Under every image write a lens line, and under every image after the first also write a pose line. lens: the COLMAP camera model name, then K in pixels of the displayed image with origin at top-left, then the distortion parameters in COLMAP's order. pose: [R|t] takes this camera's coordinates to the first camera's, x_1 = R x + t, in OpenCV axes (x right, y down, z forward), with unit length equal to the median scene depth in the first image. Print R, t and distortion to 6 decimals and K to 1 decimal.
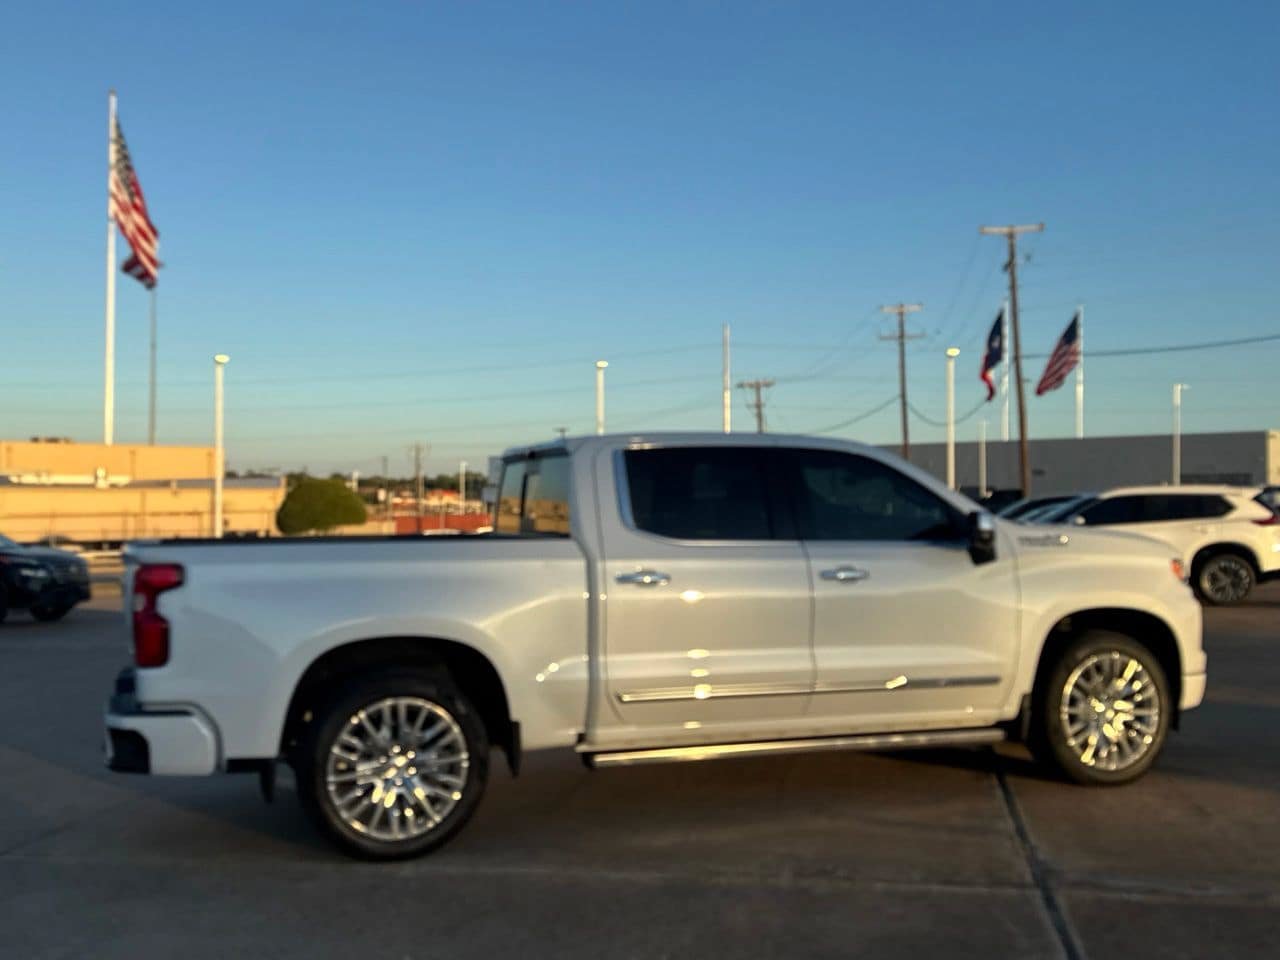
lens RADIAL K [[1444.3, 0, 592.6], [0, 1444.3, 473.9], [0, 0, 1]] dist [0.096740, 0.000000]
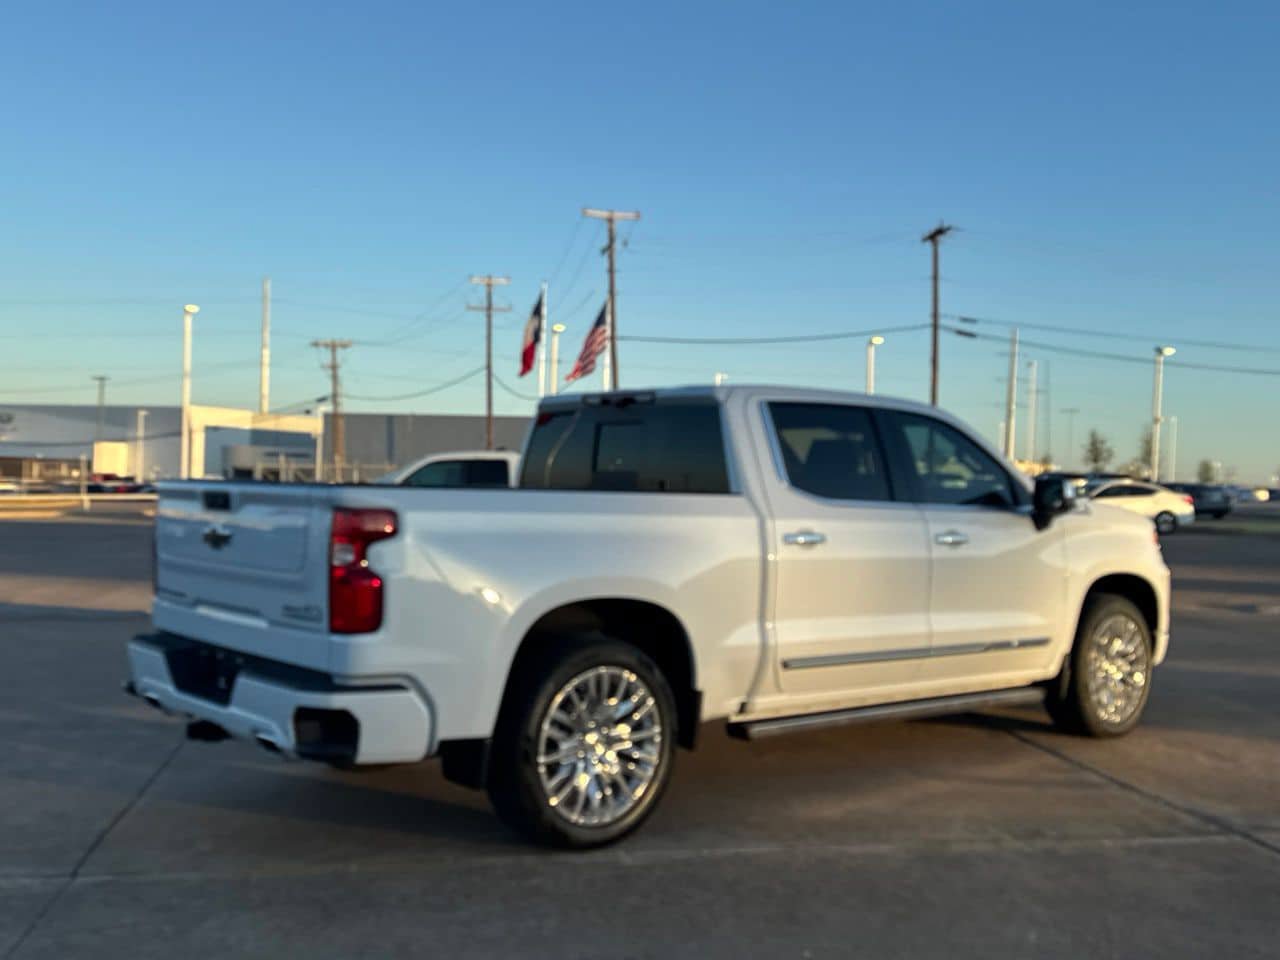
lens RADIAL K [[1444.3, 0, 651.0], [0, 1444.3, 485.6], [0, 0, 1]] dist [0.096740, 0.000000]
pose [[0.917278, 0.032597, 0.396911, -0.425990], [-0.043784, 0.998857, 0.019153, 0.022875], [-0.395833, -0.034947, 0.917657, 0.162510]]
